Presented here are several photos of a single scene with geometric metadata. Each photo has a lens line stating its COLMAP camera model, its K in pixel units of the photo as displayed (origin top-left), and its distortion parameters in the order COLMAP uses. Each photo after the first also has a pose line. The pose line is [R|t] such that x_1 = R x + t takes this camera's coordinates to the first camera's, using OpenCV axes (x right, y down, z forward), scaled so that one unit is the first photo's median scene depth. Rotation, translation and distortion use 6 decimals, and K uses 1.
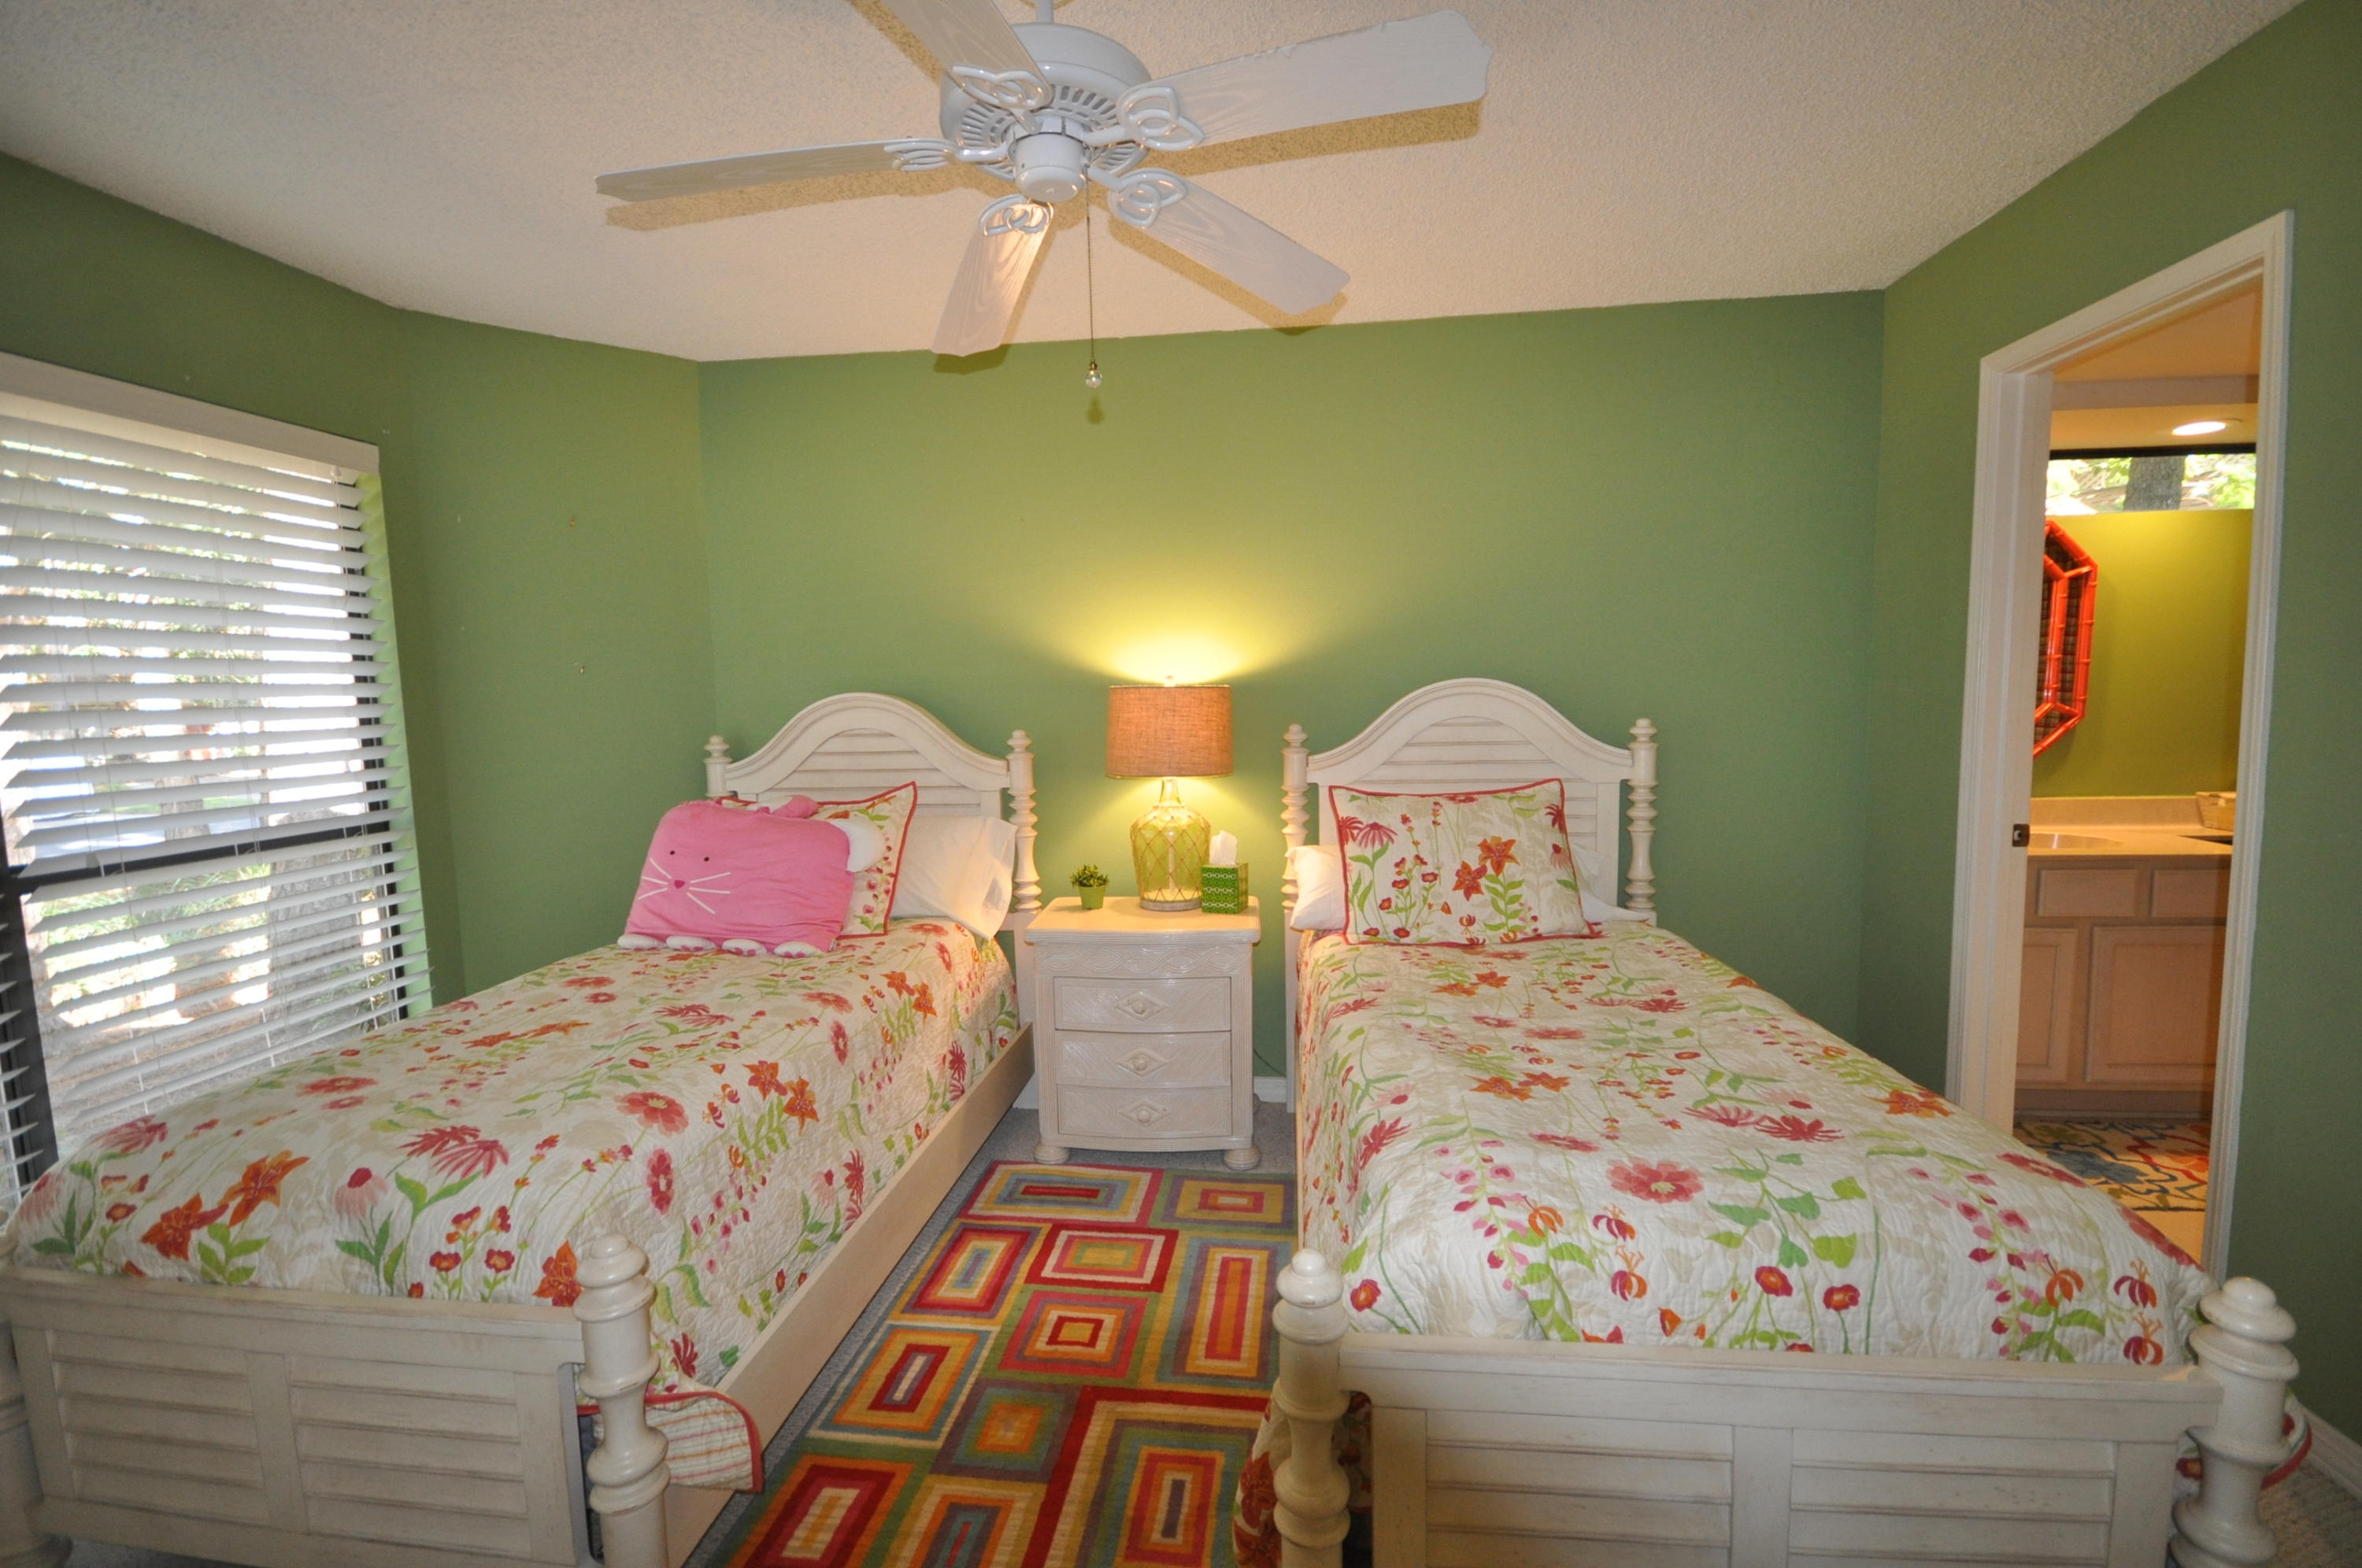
lens RADIAL K [[998.1, 0, 1181.0], [0, 998.1, 784.0], [0, 0, 1]] dist [-0.000486, 0.000040]
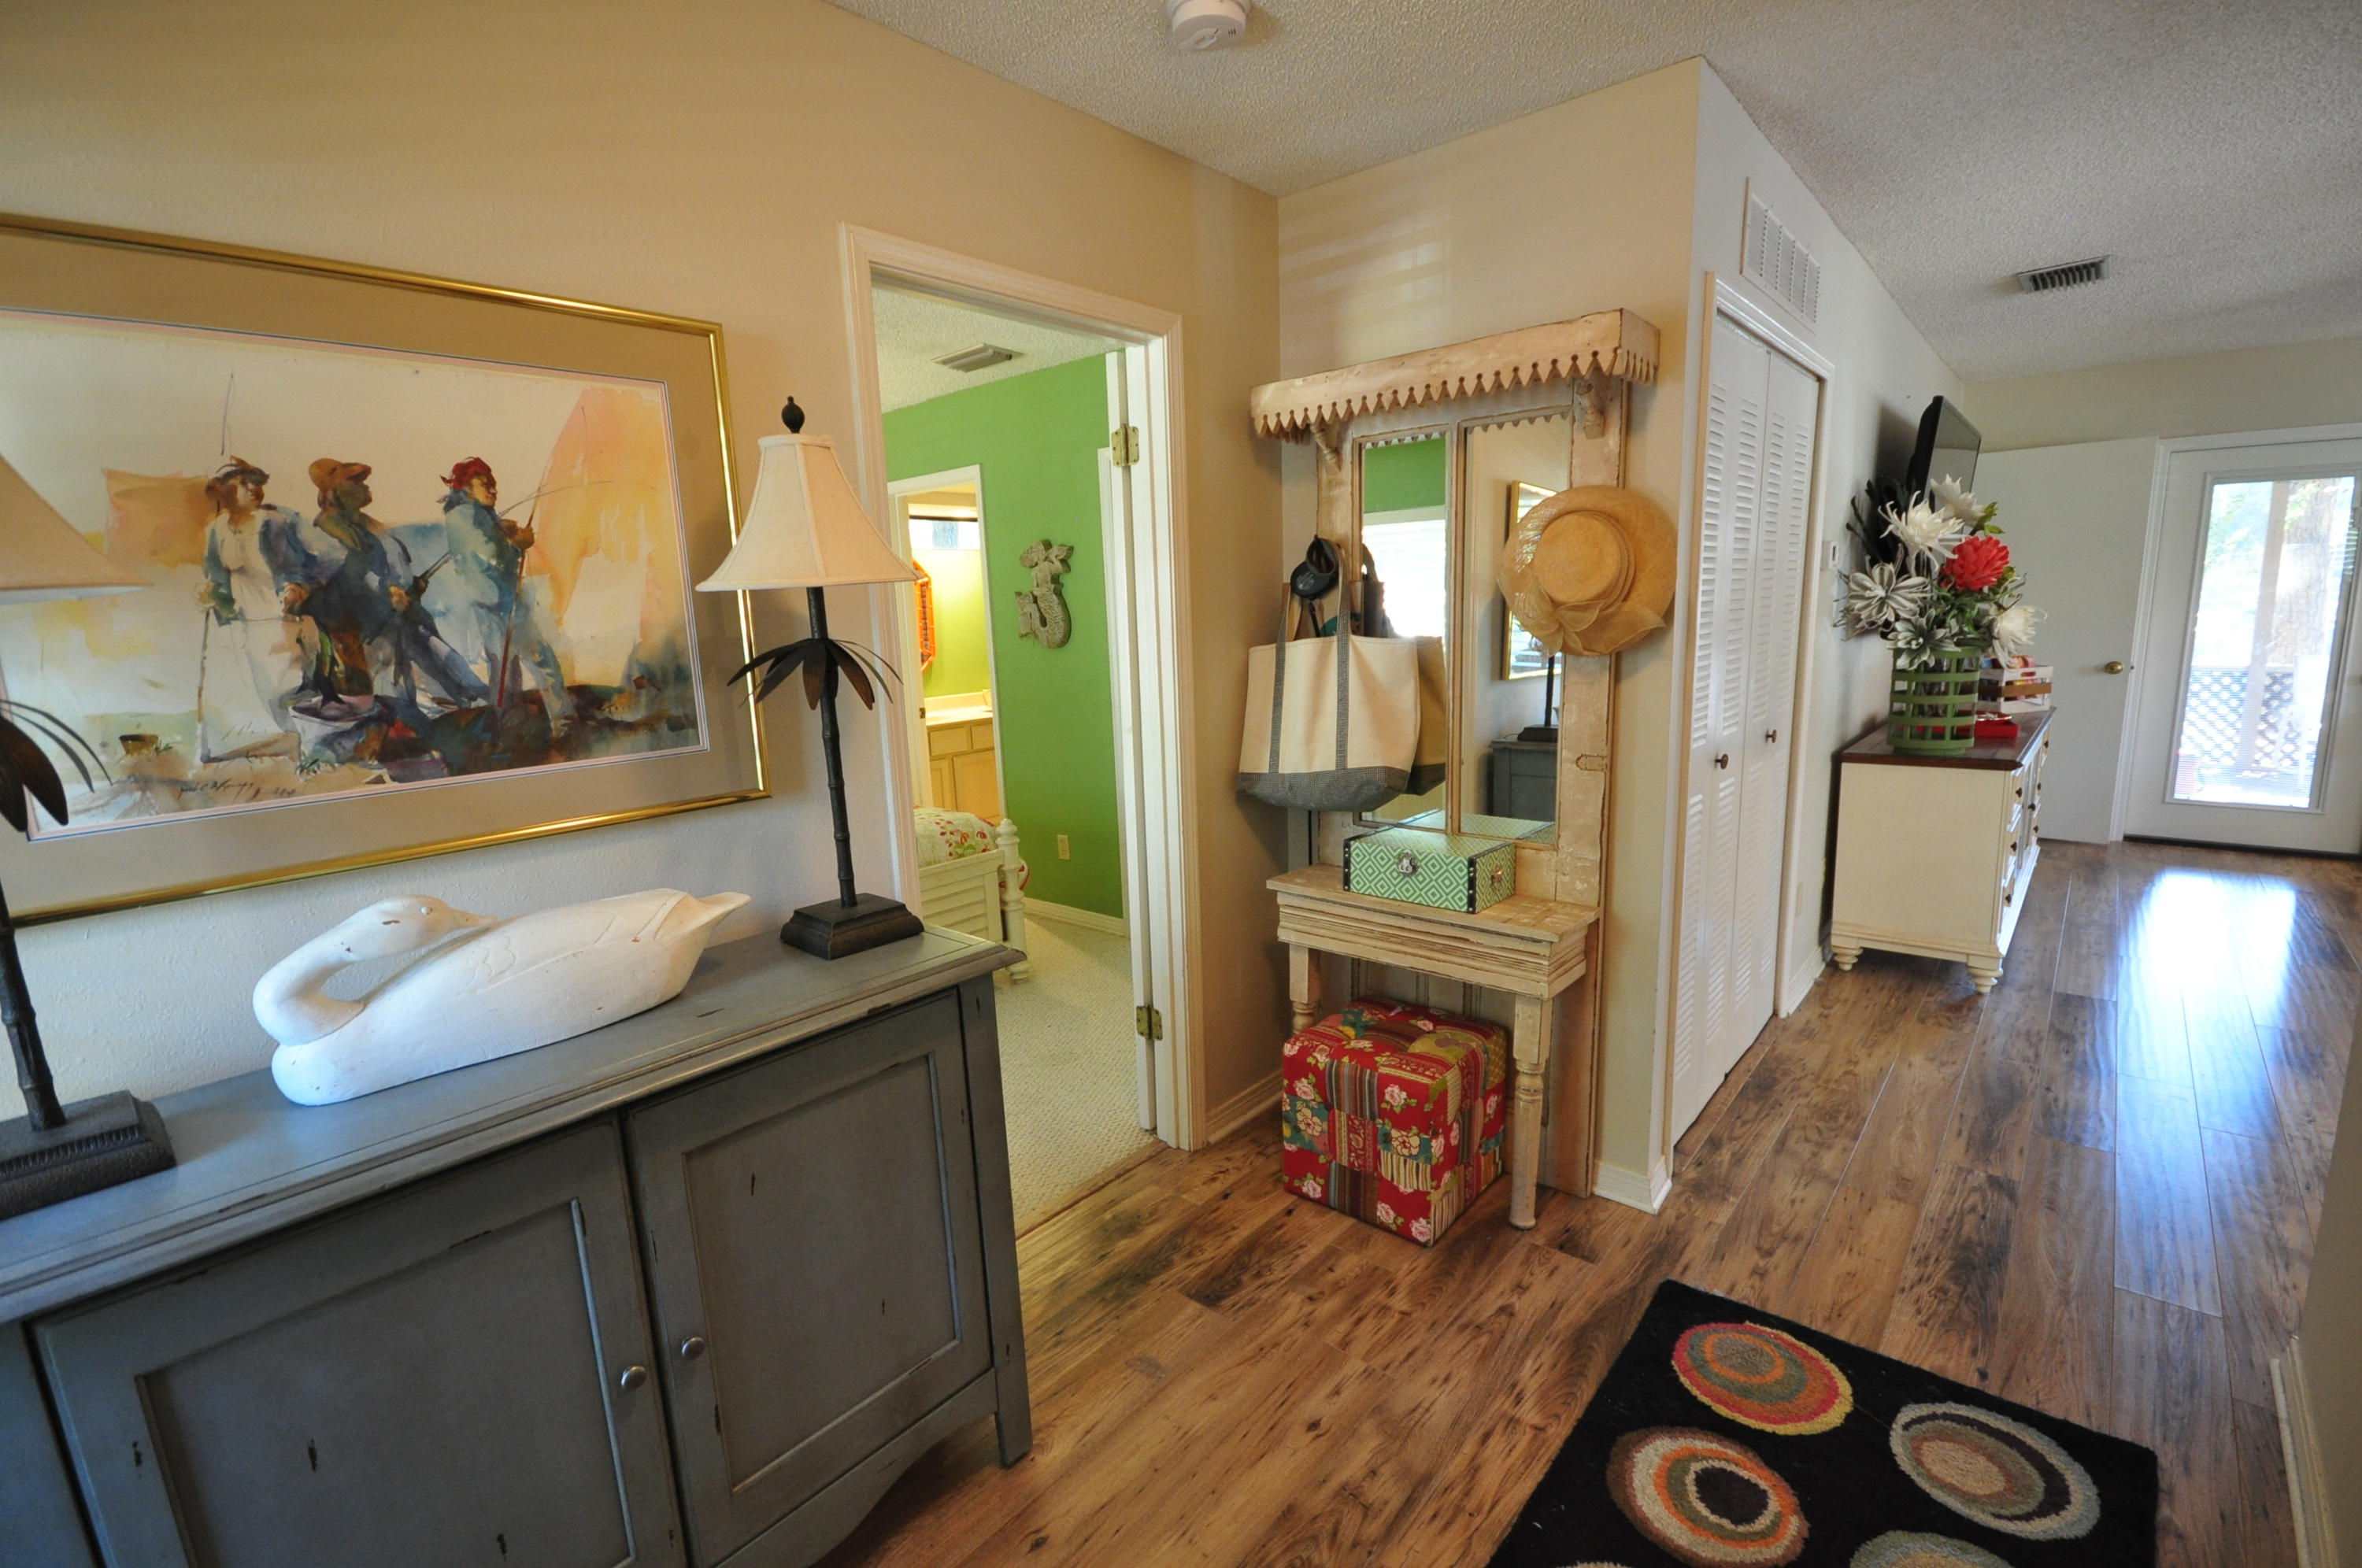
lens RADIAL K [[1040.4, 0, 1179.1], [0, 1040.4, 793.3], [0, 0, 1]] dist [0.000033, 0.000274]
pose [[0.562175, -0.137270, 0.815546, -0.555435], [0.094586, 0.990330, 0.101488, 0.046631], [-0.821591, 0.020086, 0.569723, -0.568903]]
